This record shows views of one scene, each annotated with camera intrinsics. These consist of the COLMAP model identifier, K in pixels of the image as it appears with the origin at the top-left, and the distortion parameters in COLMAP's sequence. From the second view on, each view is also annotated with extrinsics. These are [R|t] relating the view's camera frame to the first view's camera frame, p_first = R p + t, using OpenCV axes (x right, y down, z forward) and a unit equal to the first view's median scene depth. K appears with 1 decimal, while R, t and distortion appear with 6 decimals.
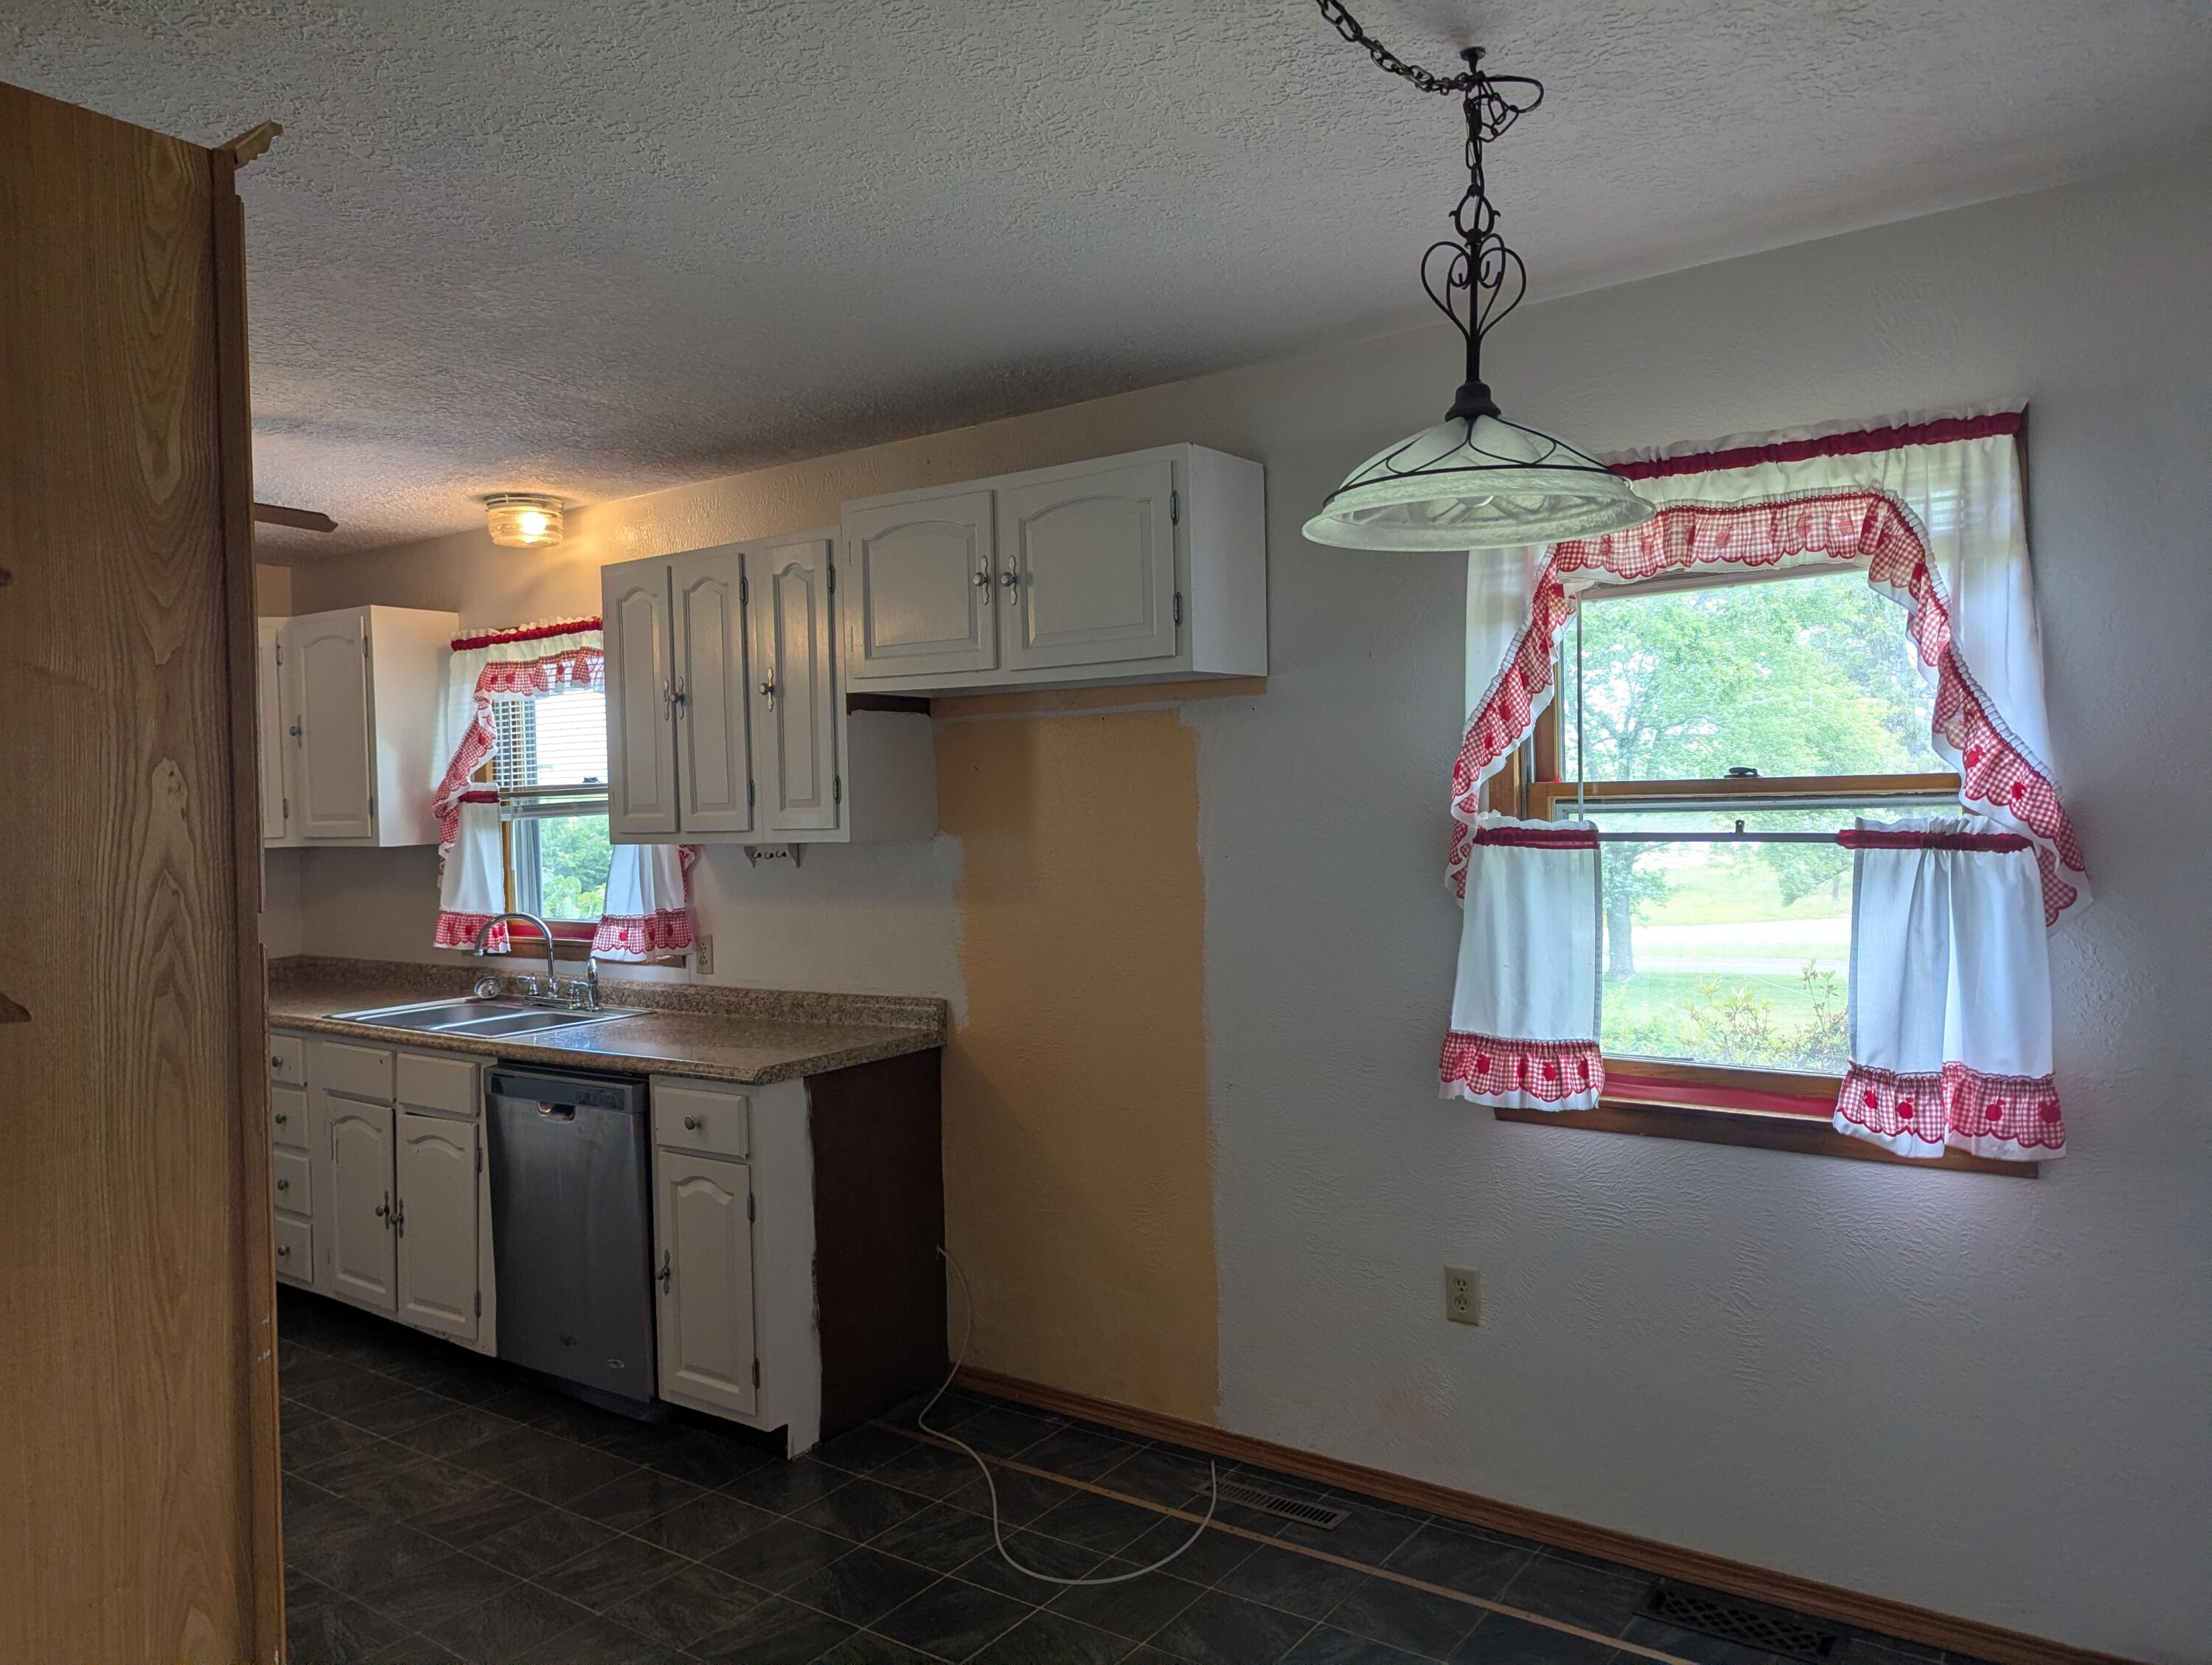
lens RADIAL K [[1564.1, 0, 1088.0], [0, 1564.1, 816.0], [0, 0, 1]] dist [0.038708, -0.029350]
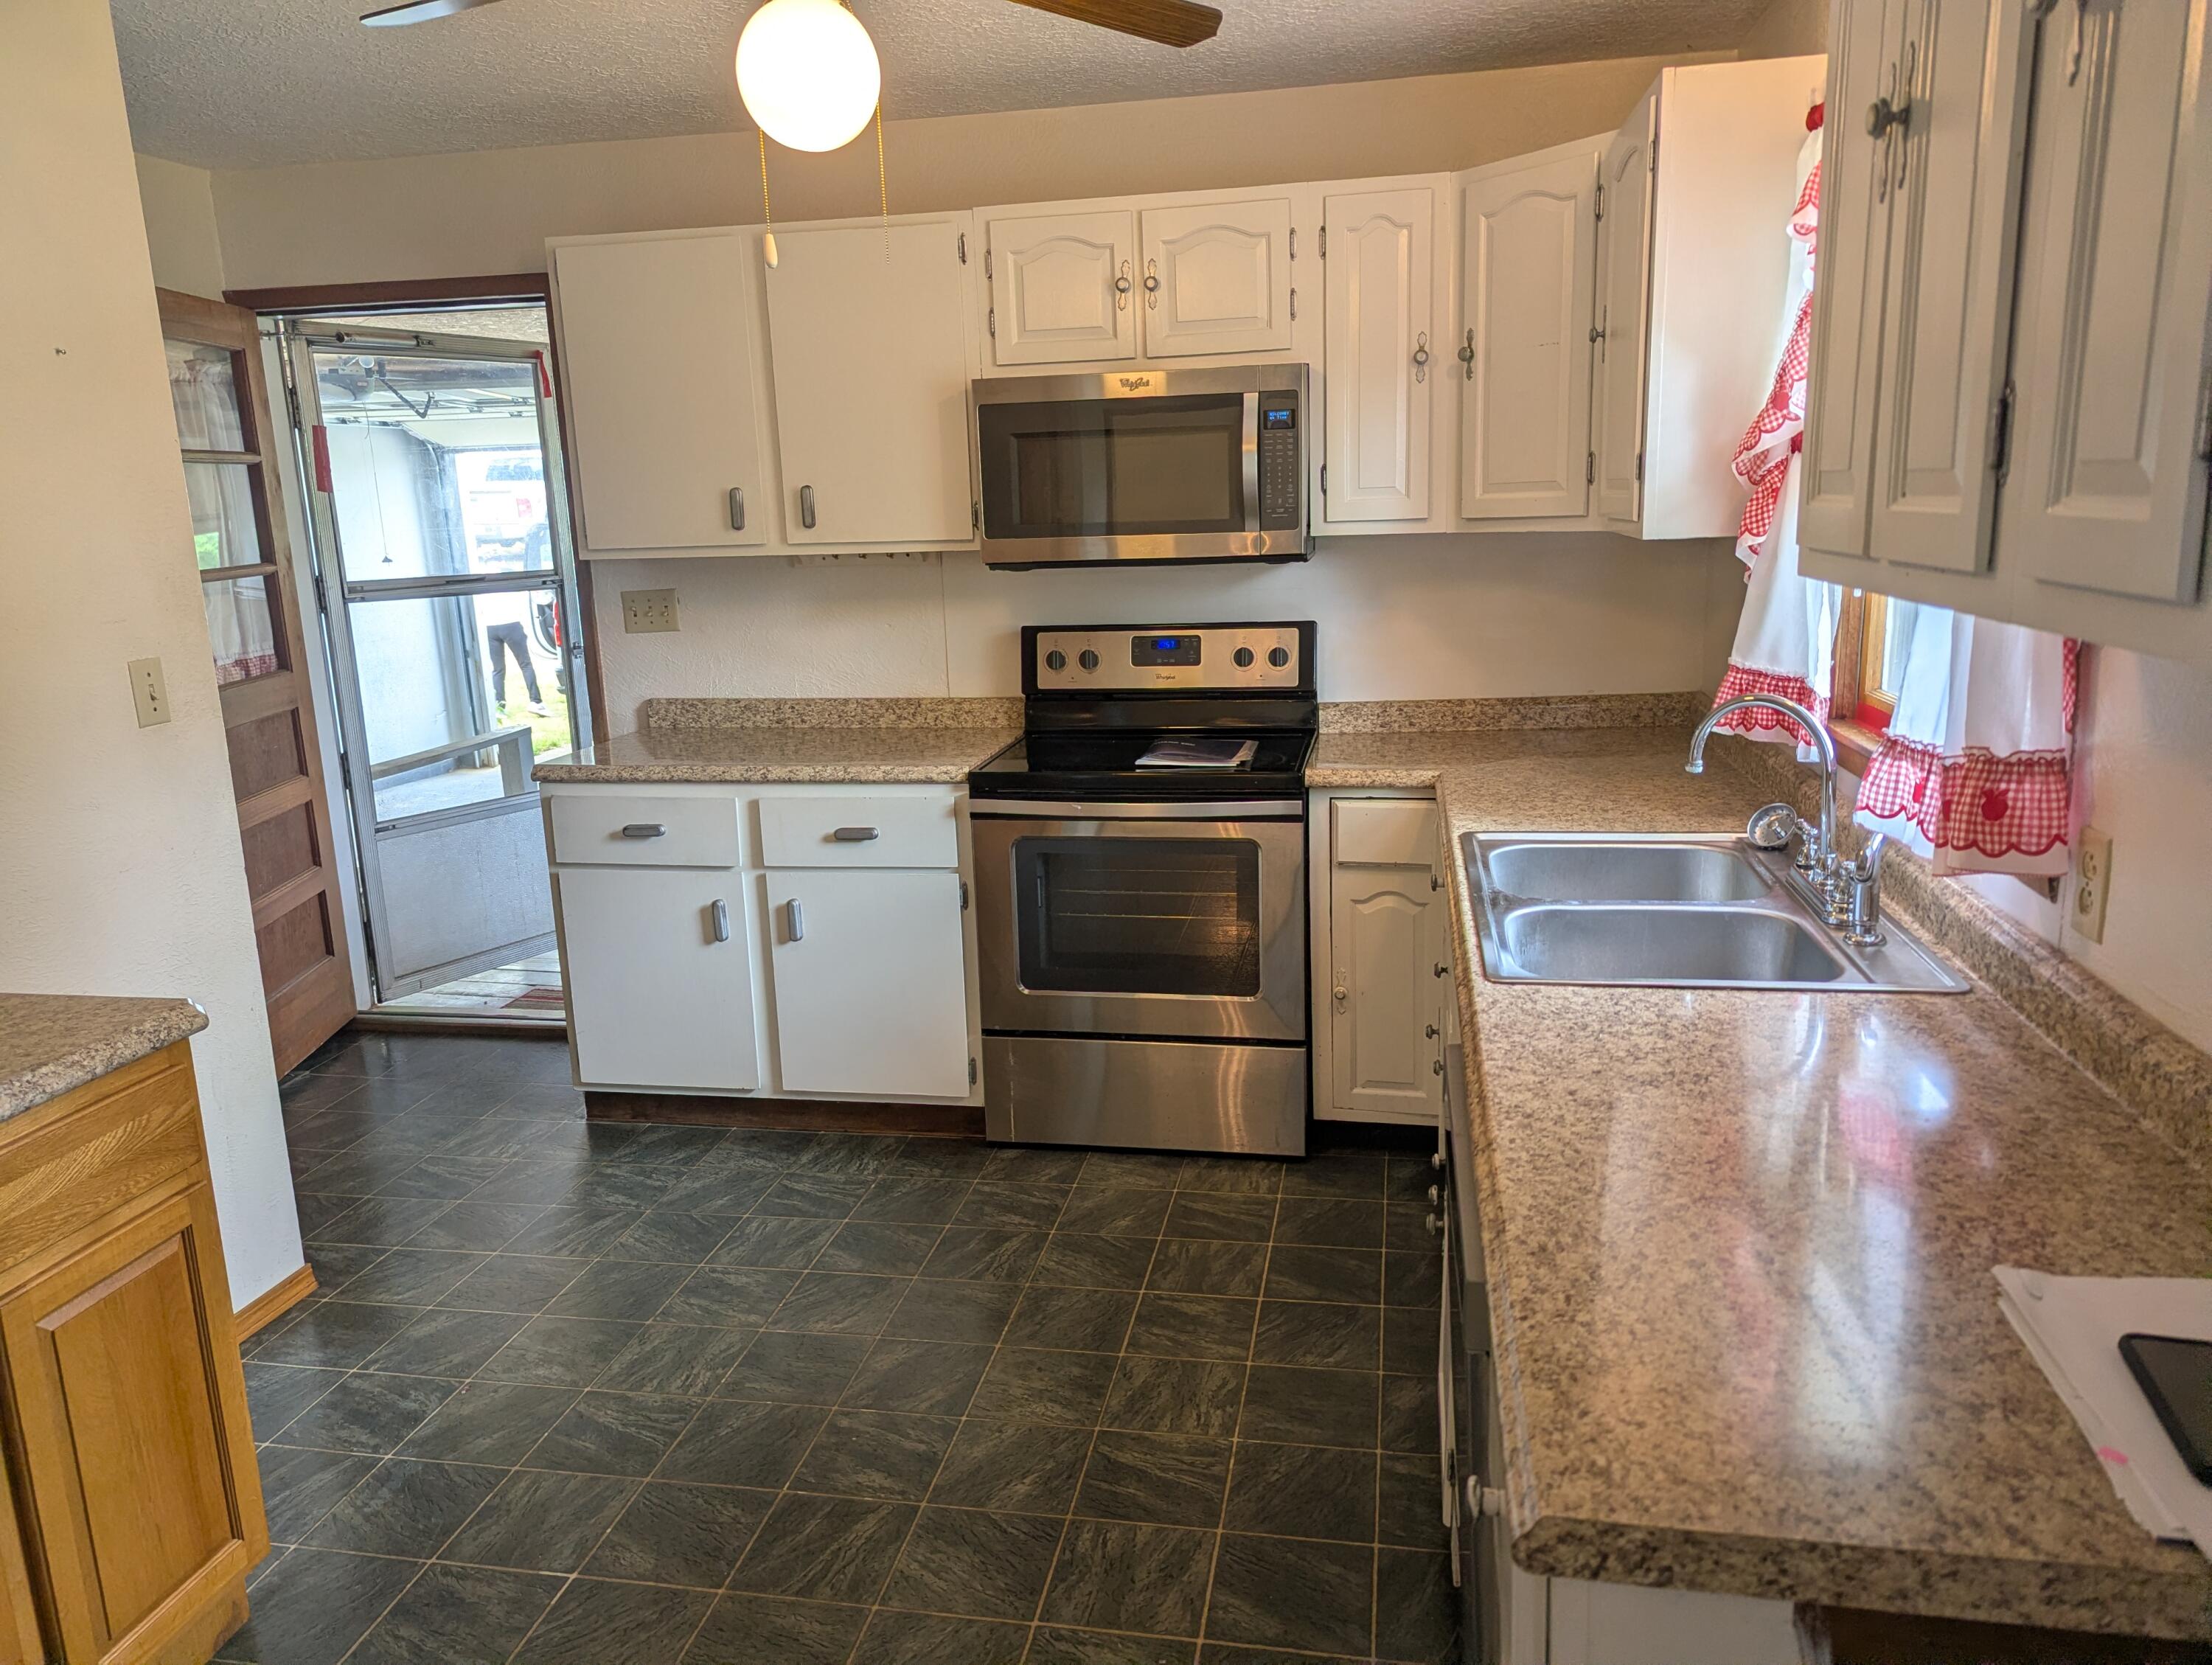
lens RADIAL K [[1564.1, 0, 1111.5], [0, 1564.1, 833.4], [0, 0, 1]] dist [0.038708, -0.029350]
pose [[0.431733, 0.202813, -0.878904, -0.023088], [0.012919, 0.972904, 0.230850, -0.010849], [0.901909, -0.111020, 0.417415, 0.644219]]
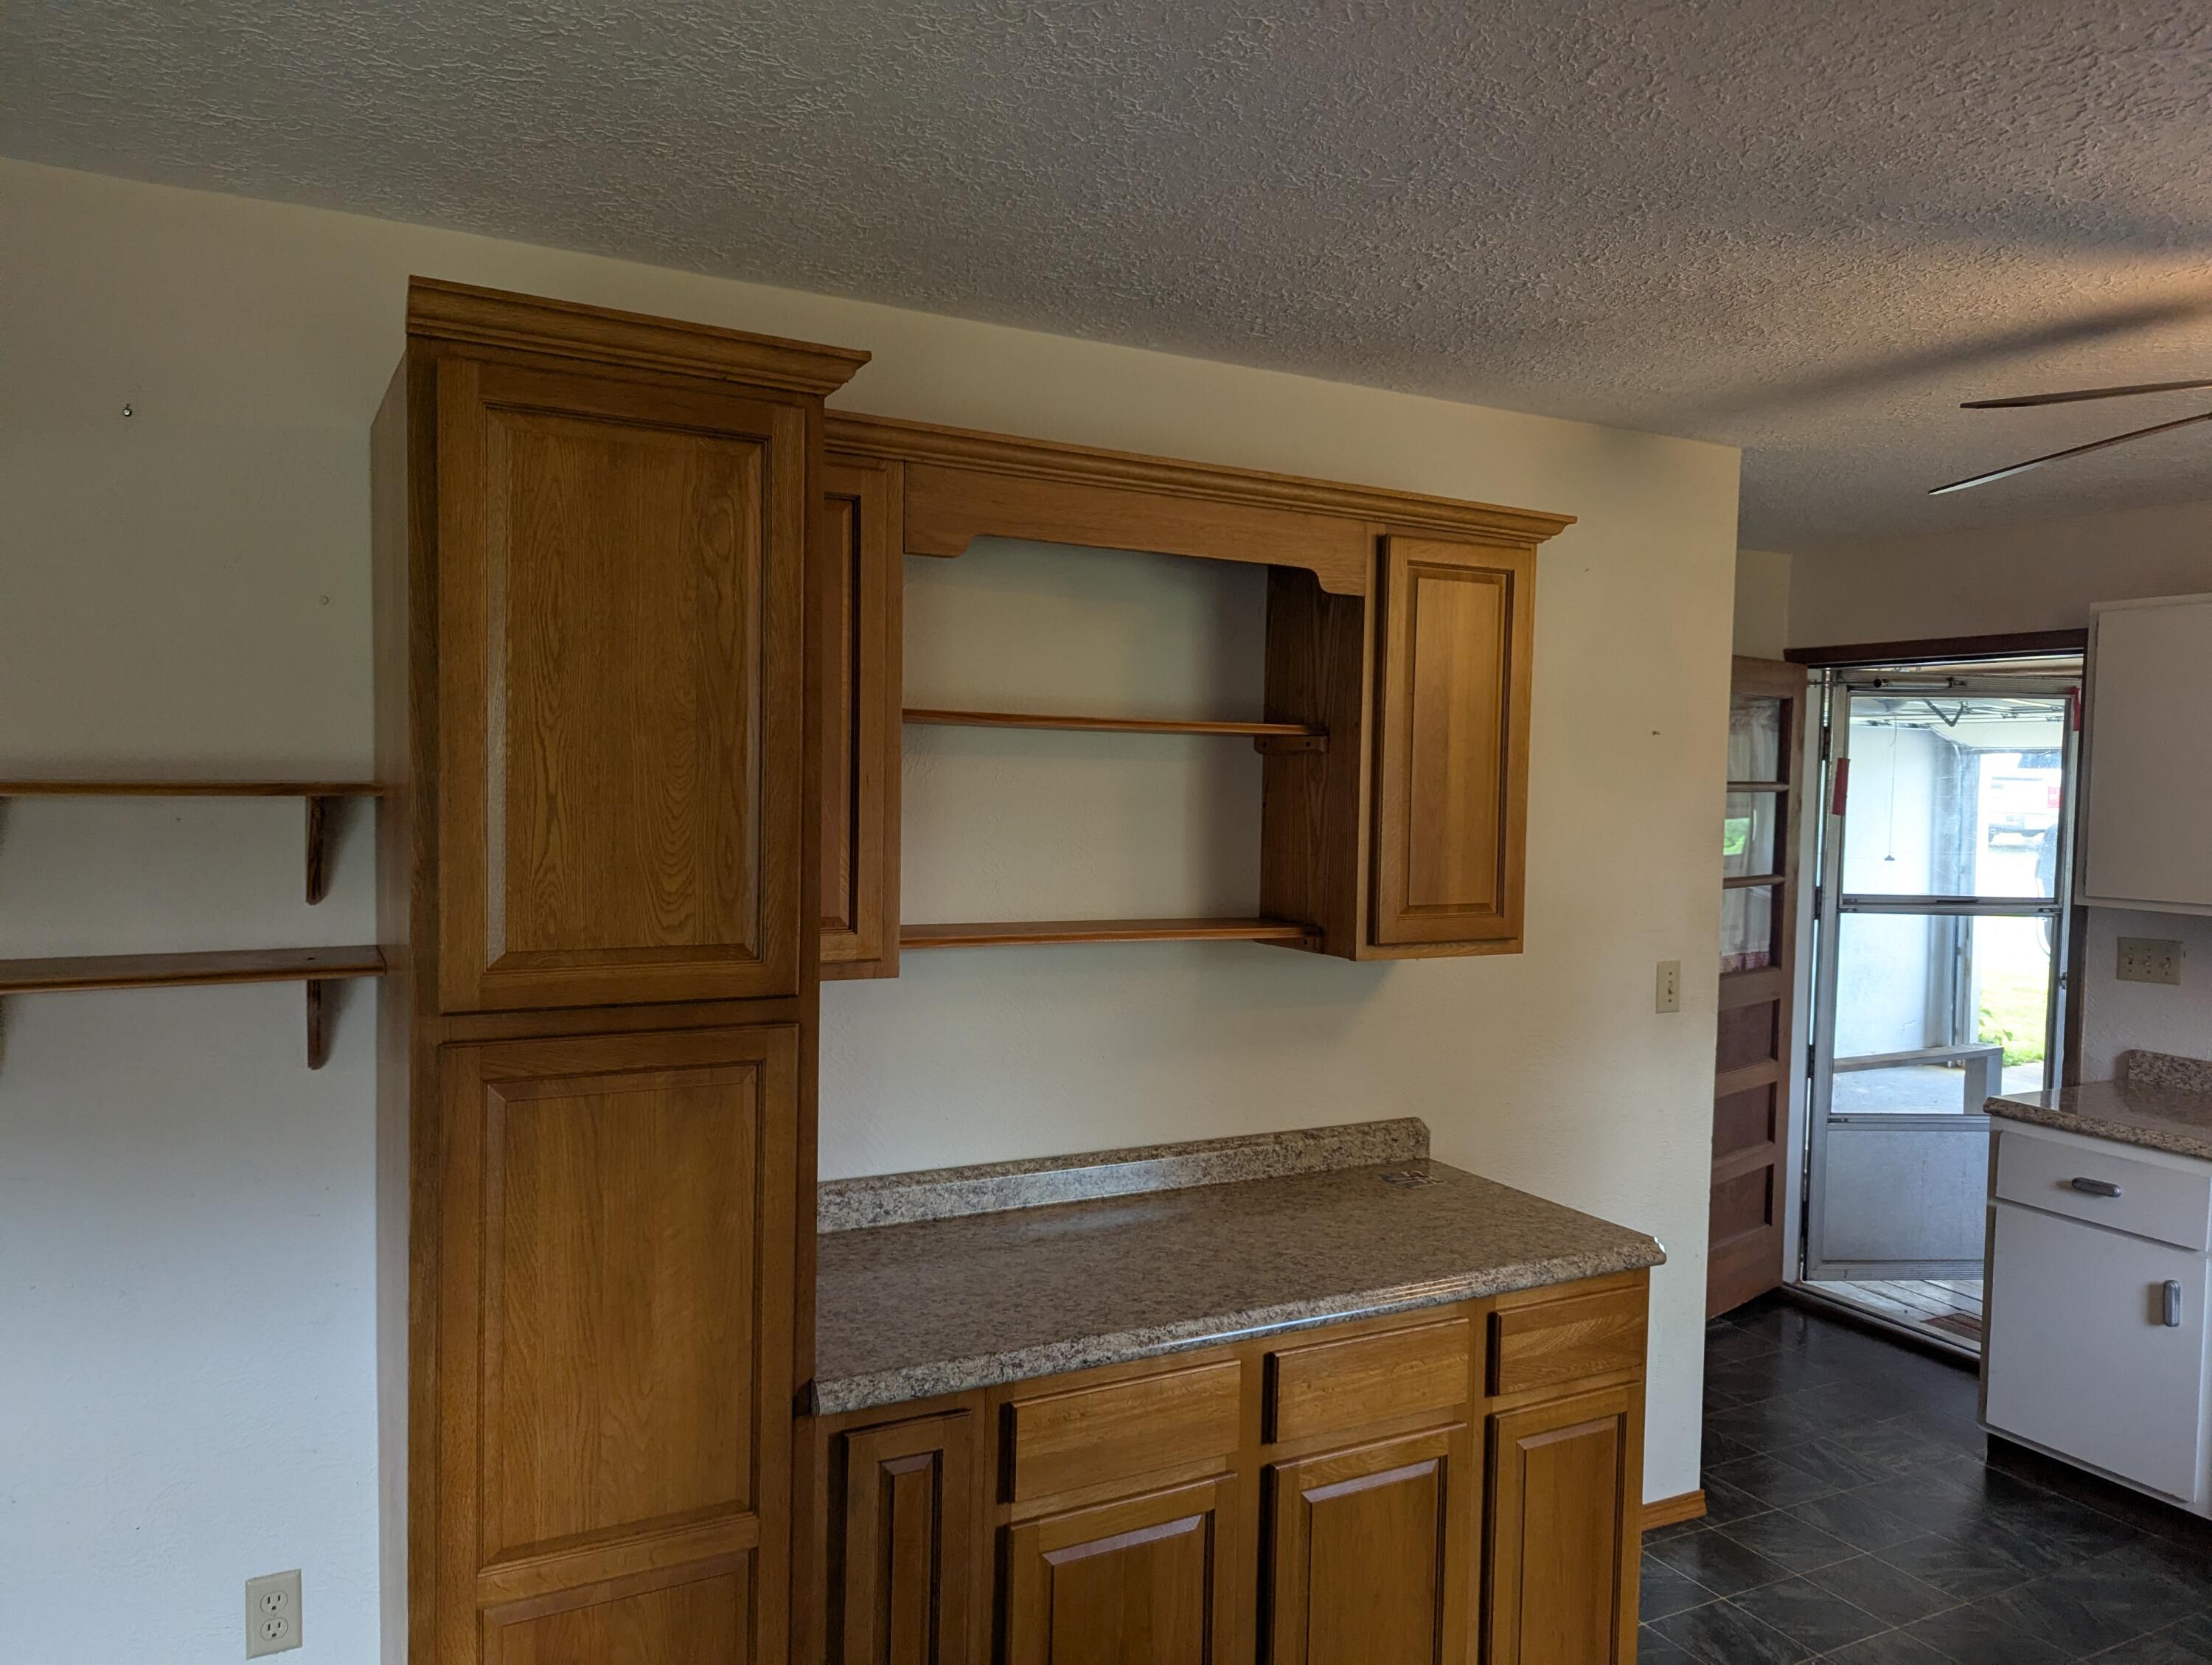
lens RADIAL K [[1564.1, 0, 1103.8], [0, 1564.1, 843.7], [0, 0, 1]] dist [0.038708, -0.029350]
pose [[-0.434175, 0.056376, -0.899063, 0.082358], [-0.019738, 0.997205, 0.072062, -0.047999], [0.900612, 0.049033, -0.431849, 0.650526]]
